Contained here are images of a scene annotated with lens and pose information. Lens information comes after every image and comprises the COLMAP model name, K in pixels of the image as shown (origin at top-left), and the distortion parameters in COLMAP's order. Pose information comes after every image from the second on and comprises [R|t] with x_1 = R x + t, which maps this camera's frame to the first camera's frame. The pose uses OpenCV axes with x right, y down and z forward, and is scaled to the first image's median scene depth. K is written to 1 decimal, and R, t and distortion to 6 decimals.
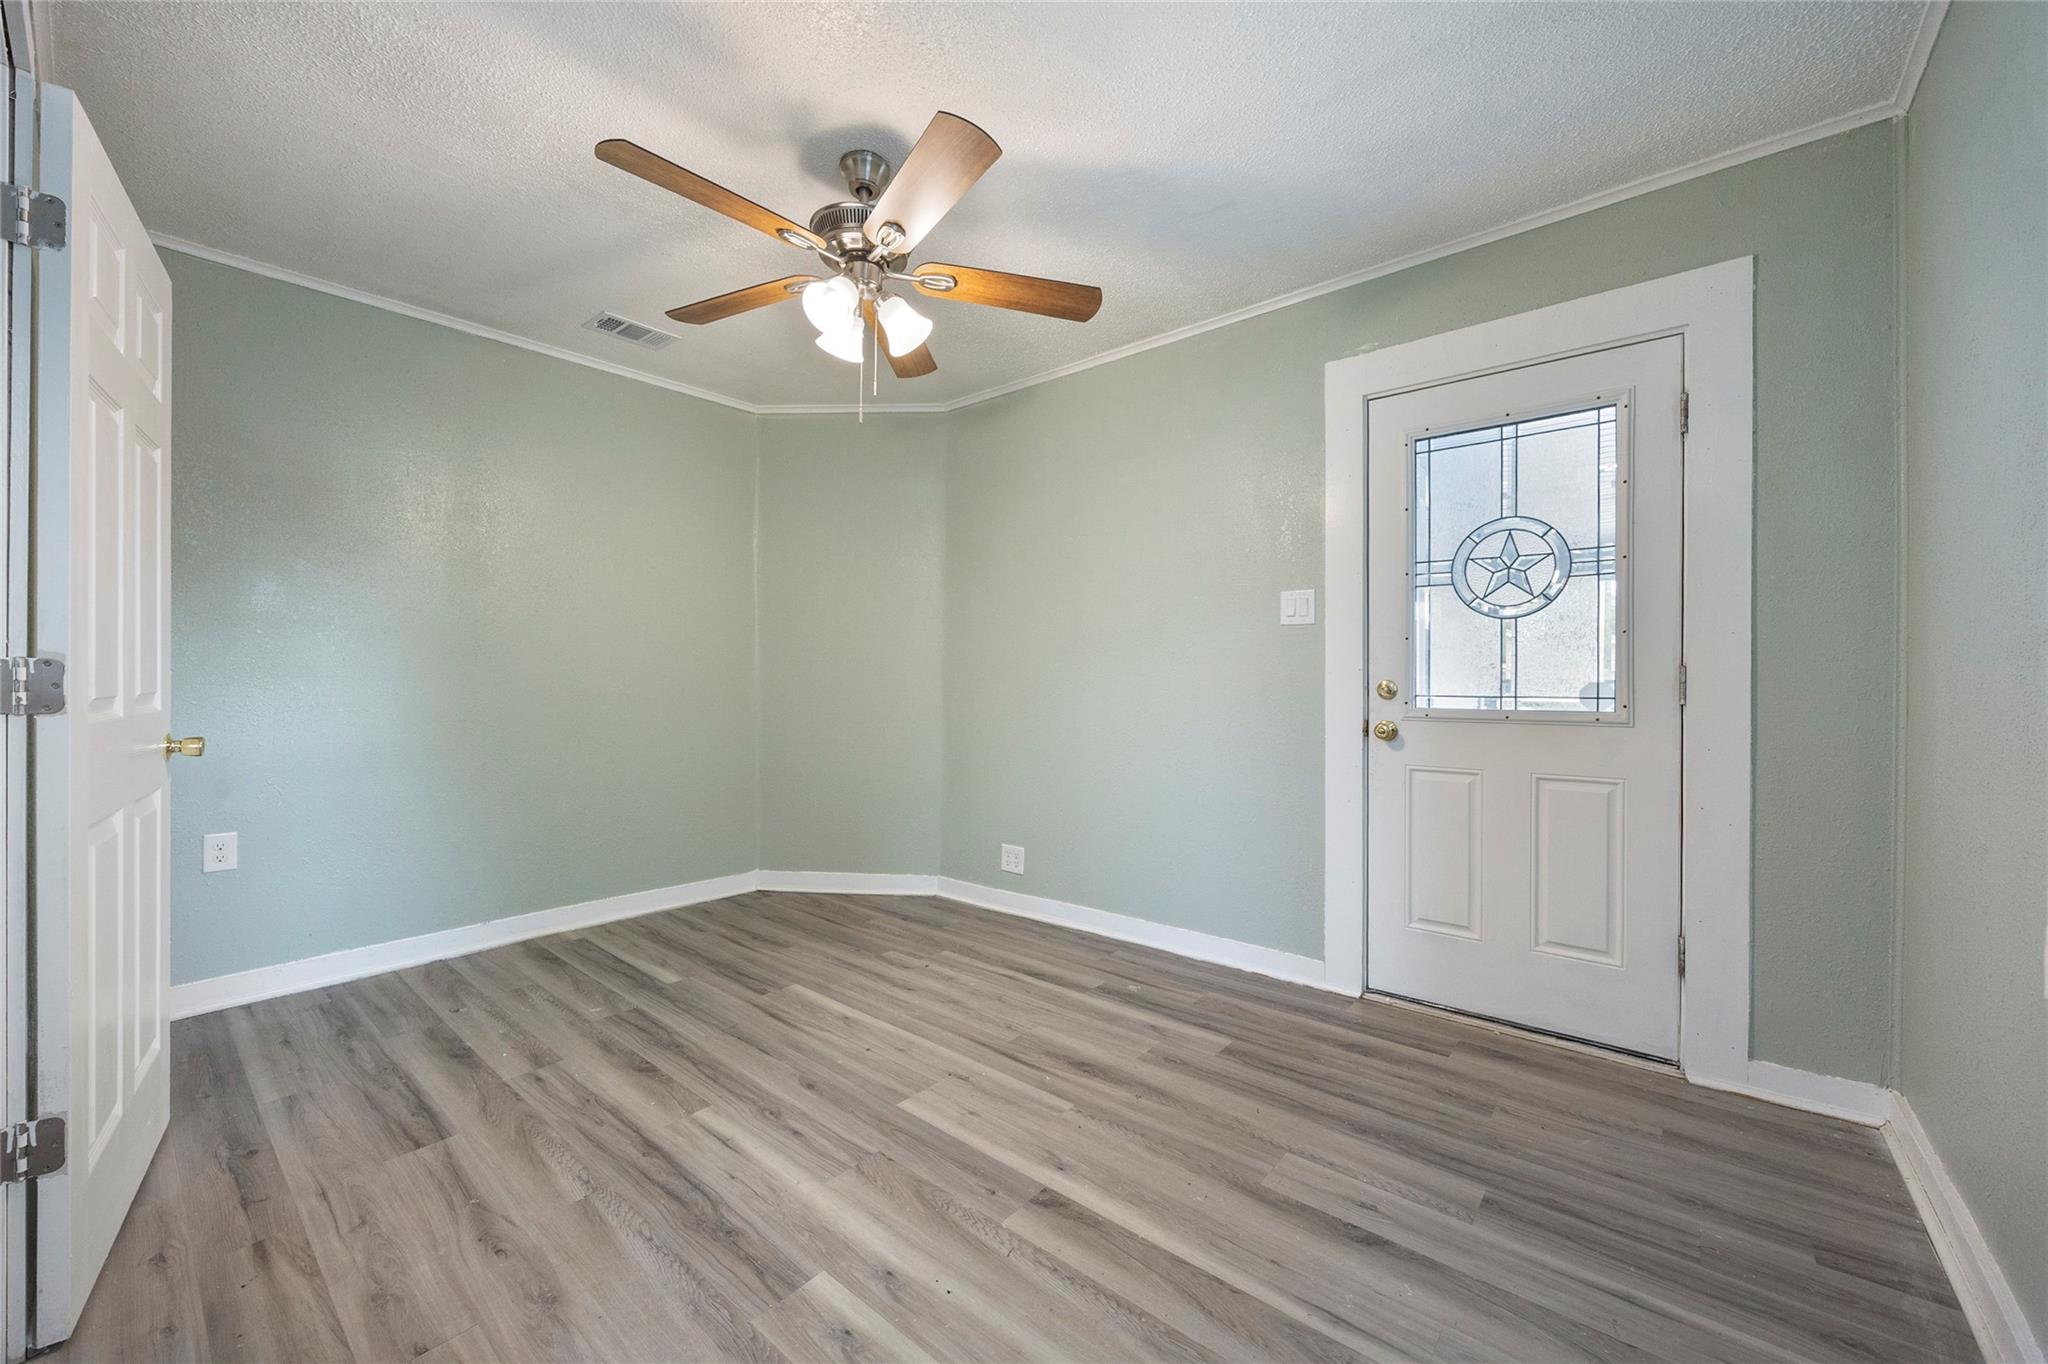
lens RADIAL K [[777.6, 0, 1029.8], [0, 777.6, 688.9], [0, 0, 1]] dist [-0.003941, 0.001006]
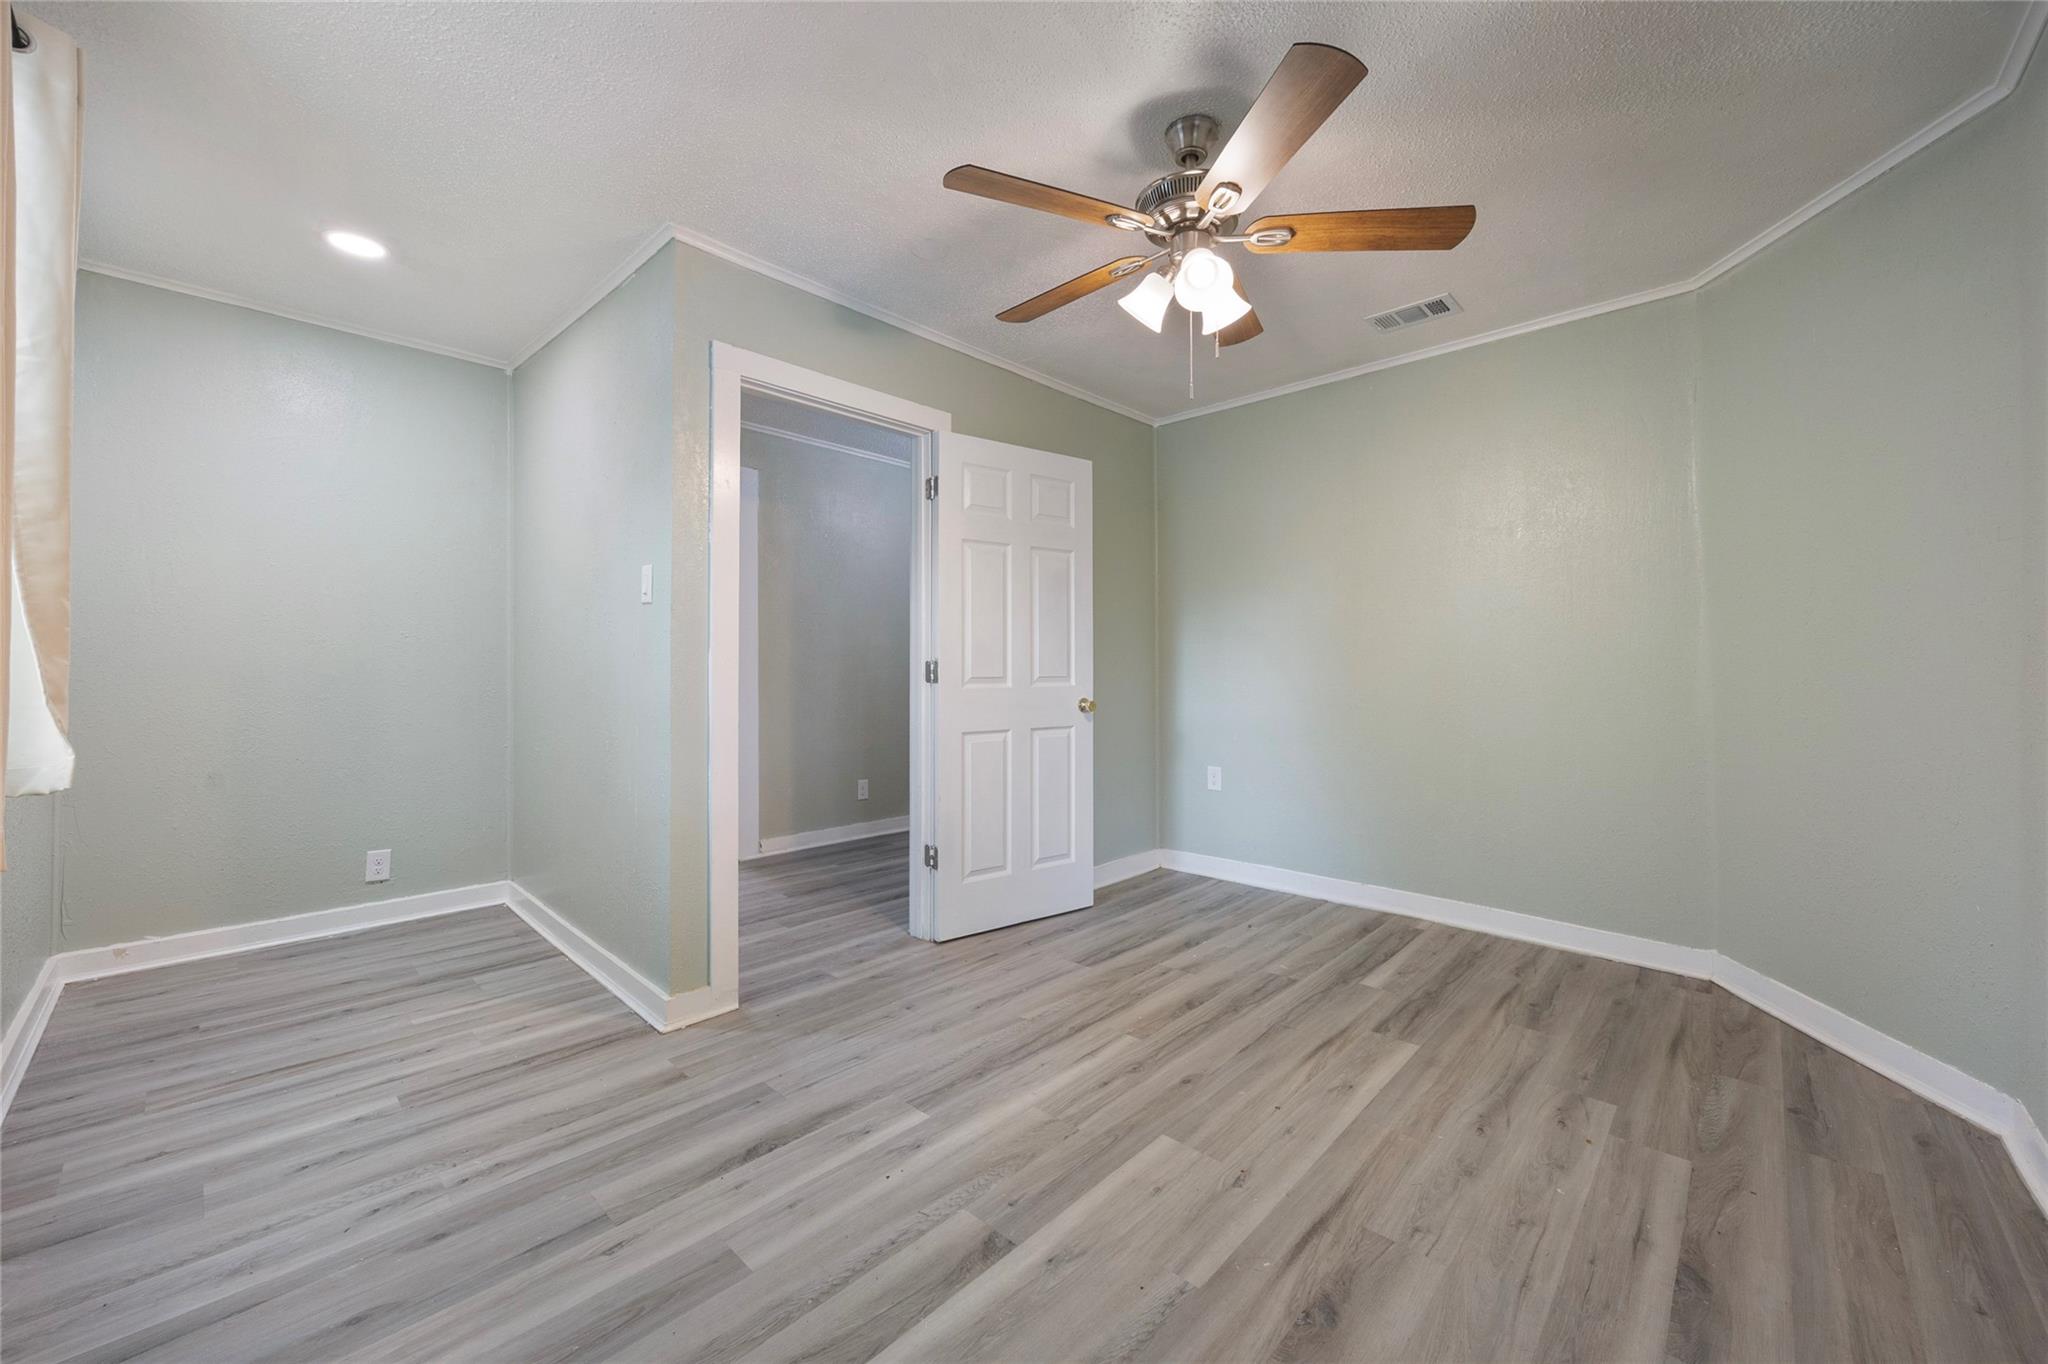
lens RADIAL K [[777.6, 0, 1008.6], [0, 777.6, 671.3], [0, 0, 1]] dist [-0.003941, 0.001006]
pose [[-0.063692, -0.000362, -0.997970, 0.579037], [-0.012951, 0.999916, 0.000464, -0.008041], [0.997886, 0.012954, -0.063691, 0.664933]]
